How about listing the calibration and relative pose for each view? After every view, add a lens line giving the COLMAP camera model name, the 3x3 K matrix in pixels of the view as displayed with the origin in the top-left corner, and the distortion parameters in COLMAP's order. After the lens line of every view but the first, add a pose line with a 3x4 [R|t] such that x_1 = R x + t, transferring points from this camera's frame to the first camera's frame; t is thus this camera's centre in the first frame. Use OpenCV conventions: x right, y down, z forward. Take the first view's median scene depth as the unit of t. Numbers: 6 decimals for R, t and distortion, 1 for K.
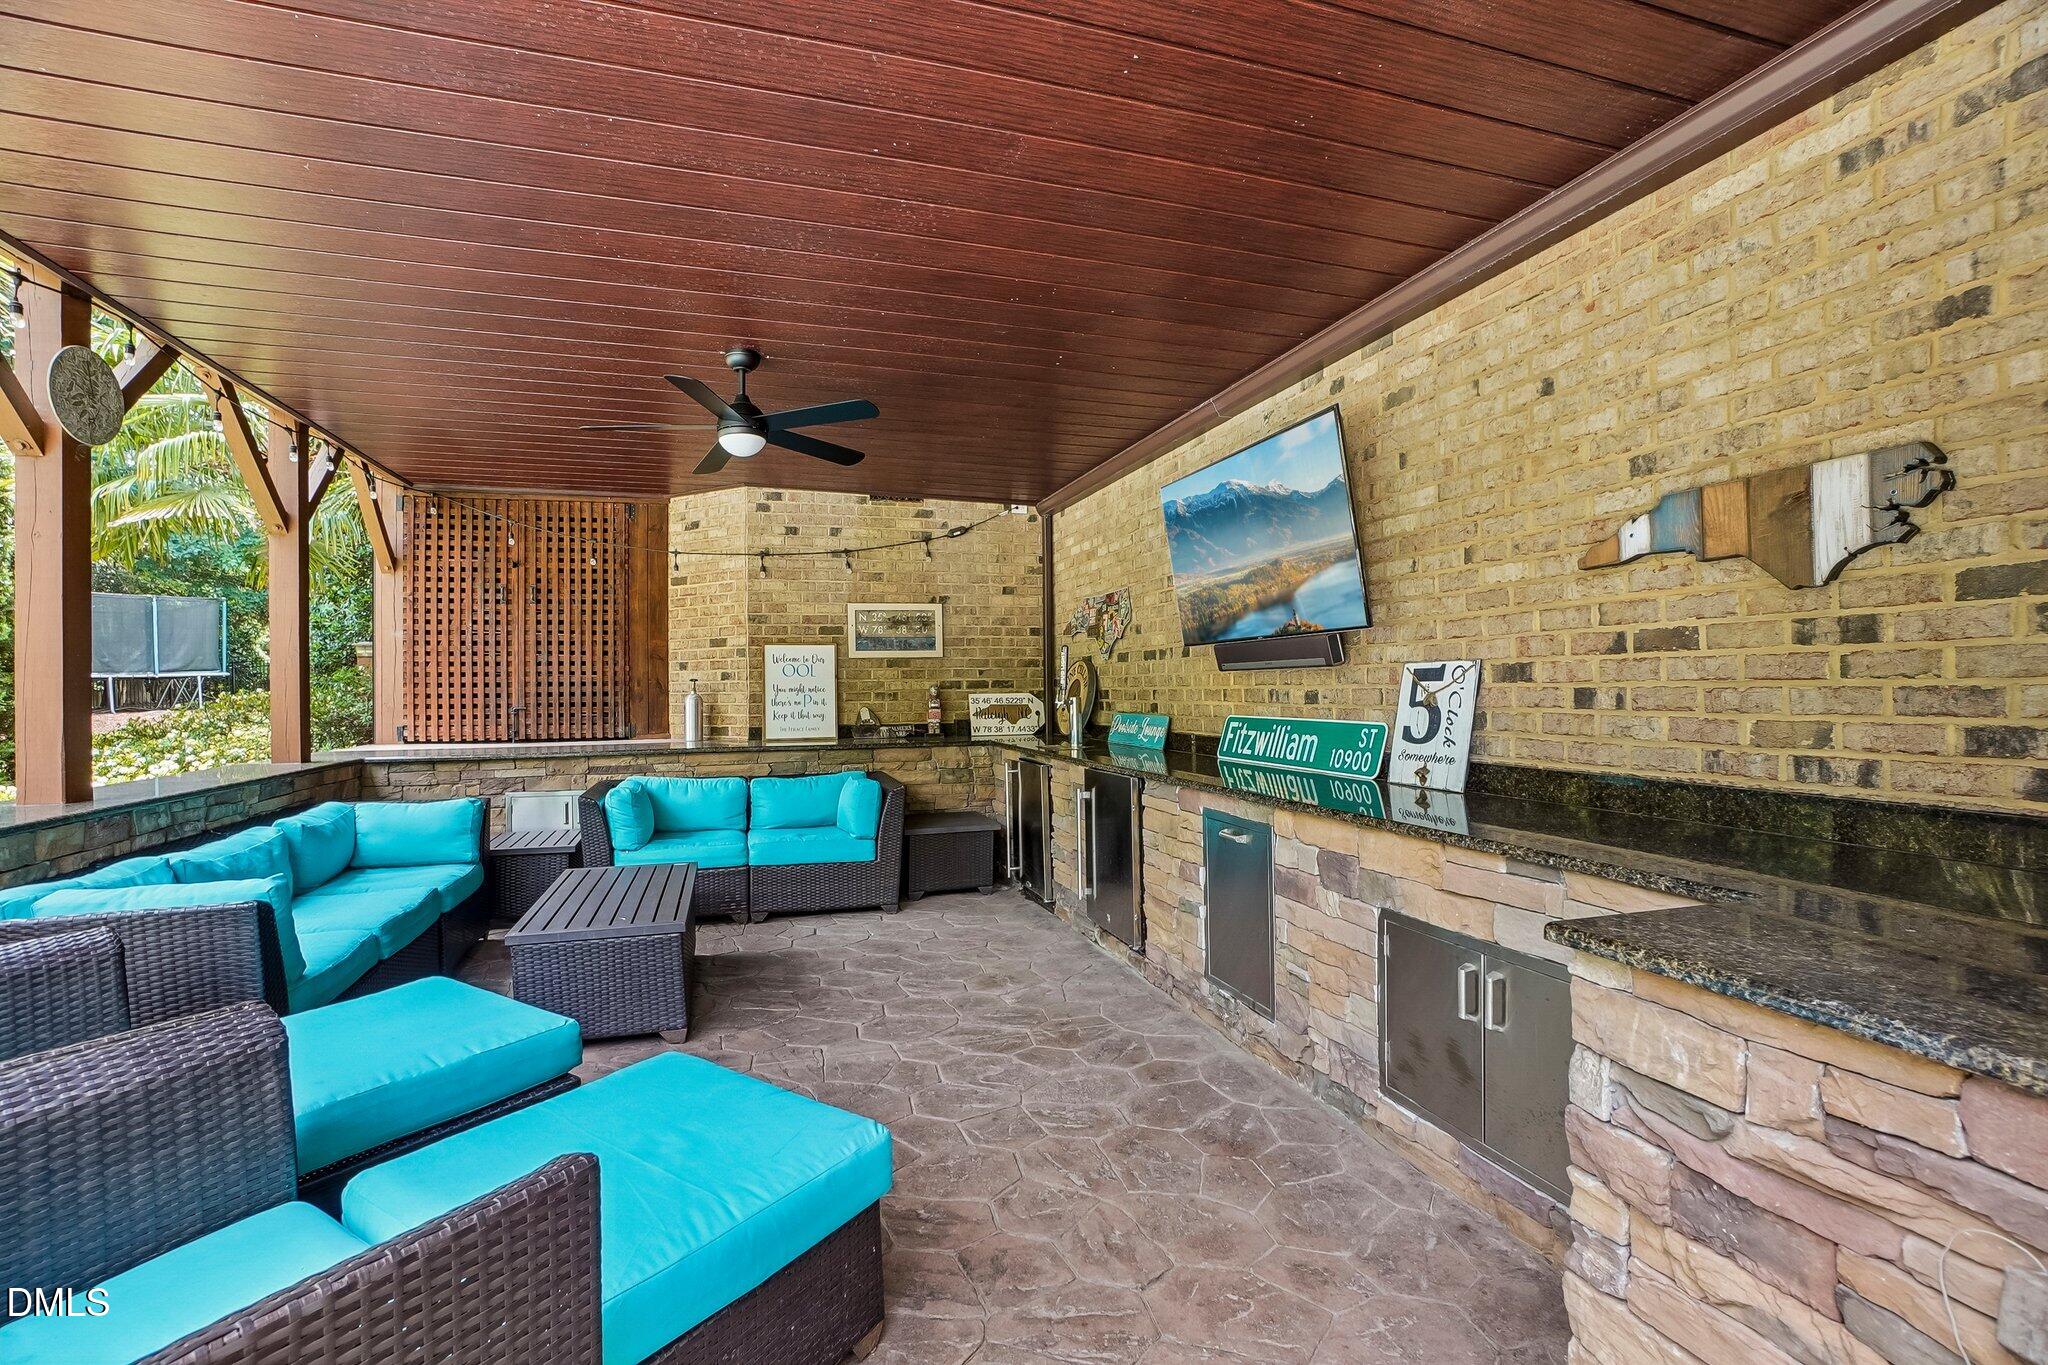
lens RADIAL K [[903.4, 0, 1024.0], [0, 903.4, 682.5], [0, 0, 1]] dist [-0.060328, 0.020323]
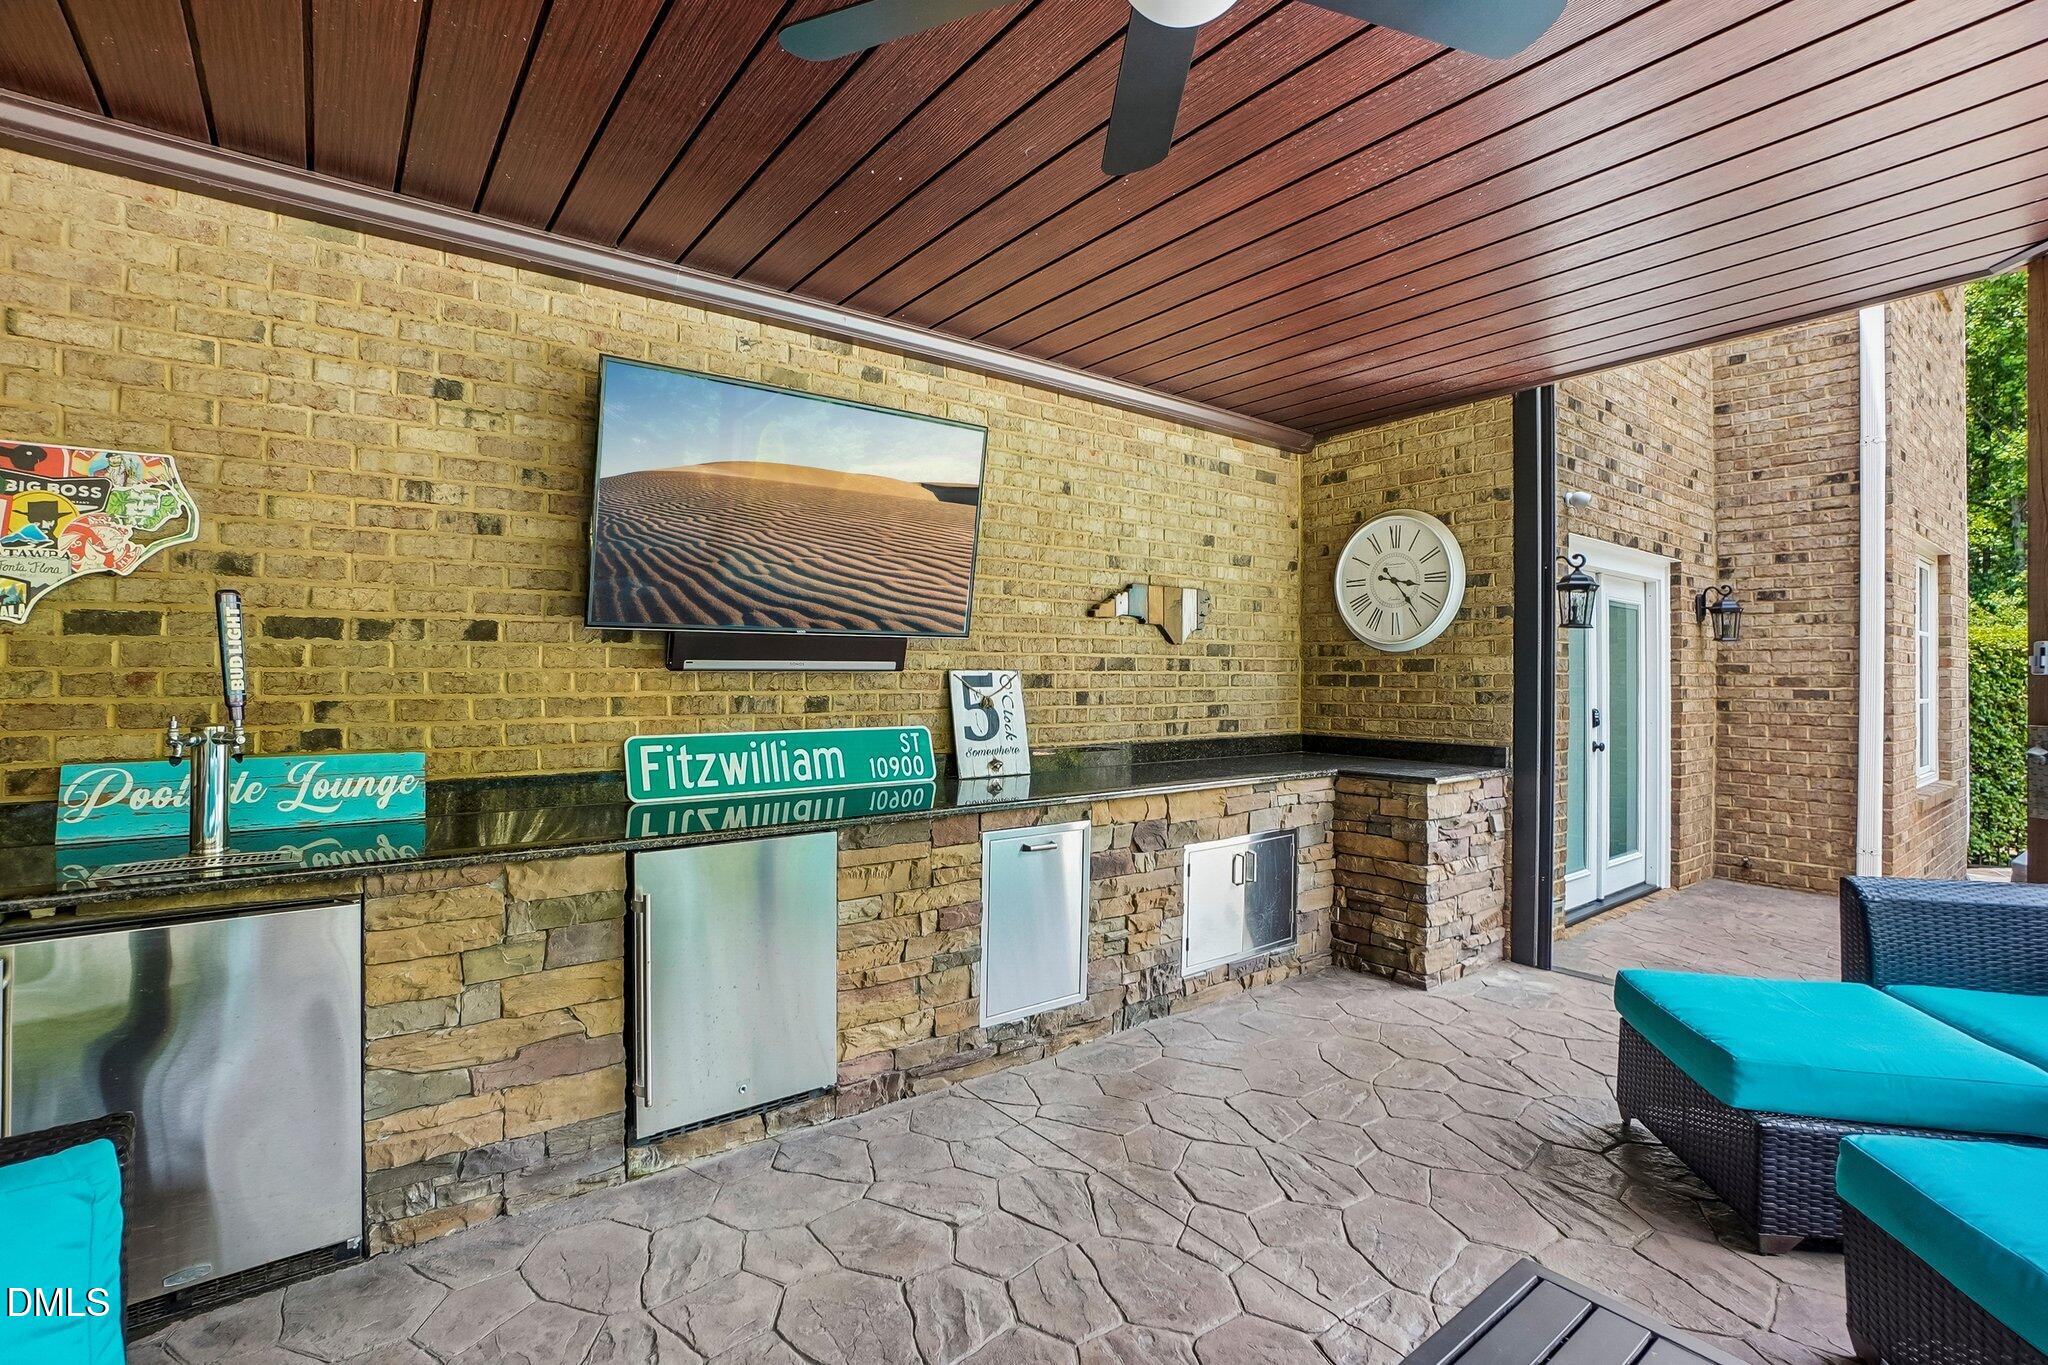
lens RADIAL K [[903.4, 0, 1024.0], [0, 903.4, 682.5], [0, 0, 1]] dist [-0.060328, 0.020323]
pose [[-0.341820, 0.005679, 0.939748, -0.370798], [-0.002700, 0.999972, -0.007025, 0.000586], [-0.939762, -0.004939, -0.341795, 0.734822]]
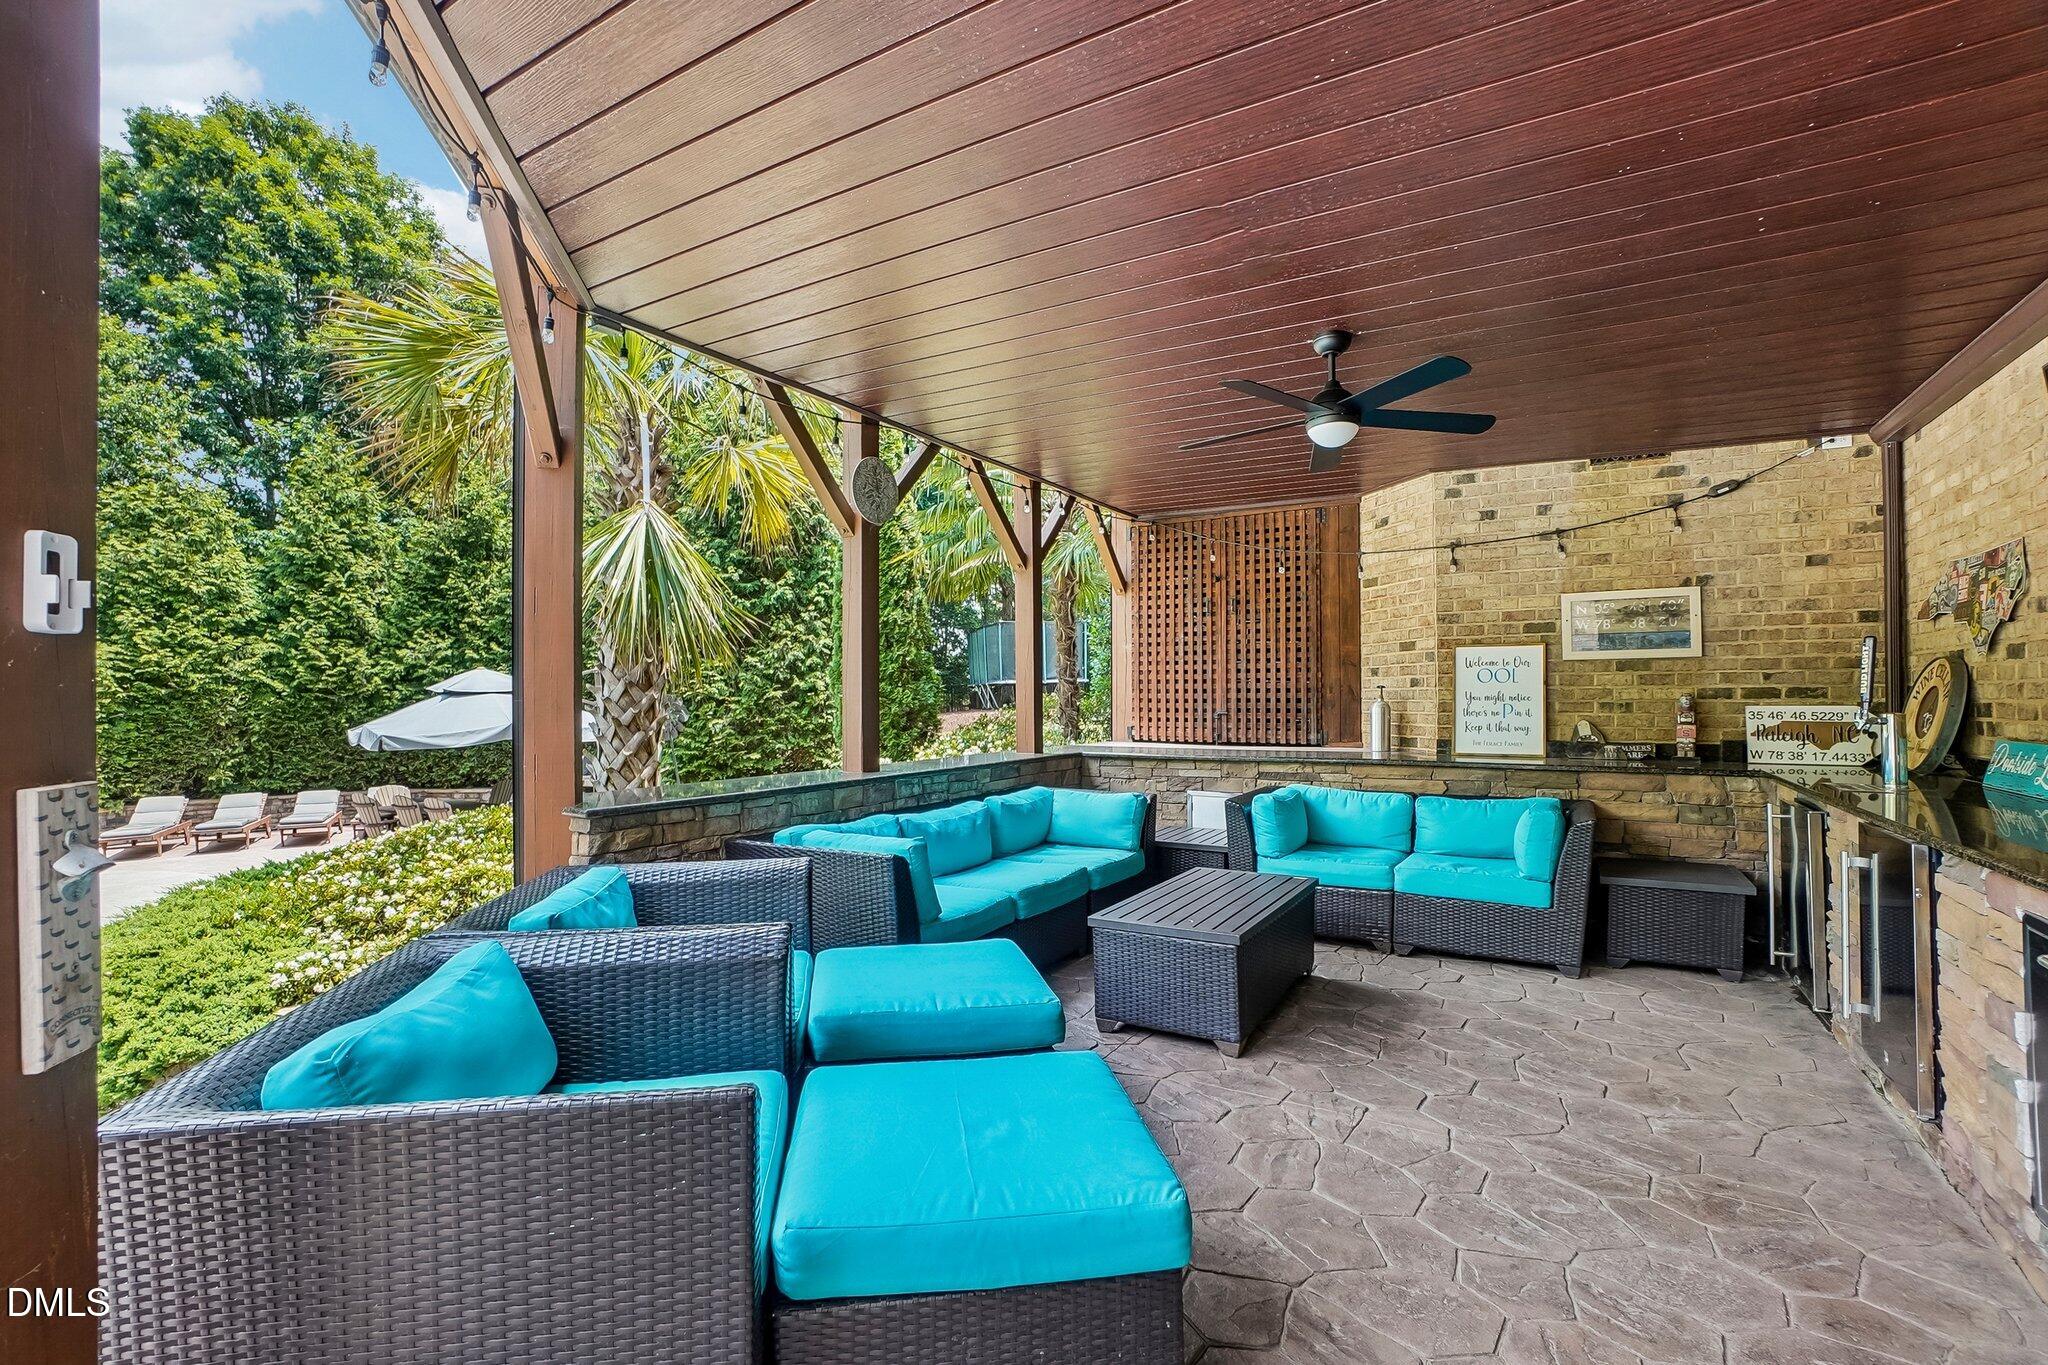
lens RADIAL K [[939.3, 0, 1024.0], [0, 939.3, 682.5], [0, 0, 1]] dist [-0.066399, 0.029271]
pose [[0.662831, -0.002517, -0.748765, 0.121607], [-0.001856, 0.999986, -0.005004, -0.001675], [0.748767, 0.004706, 0.662817, 0.076362]]
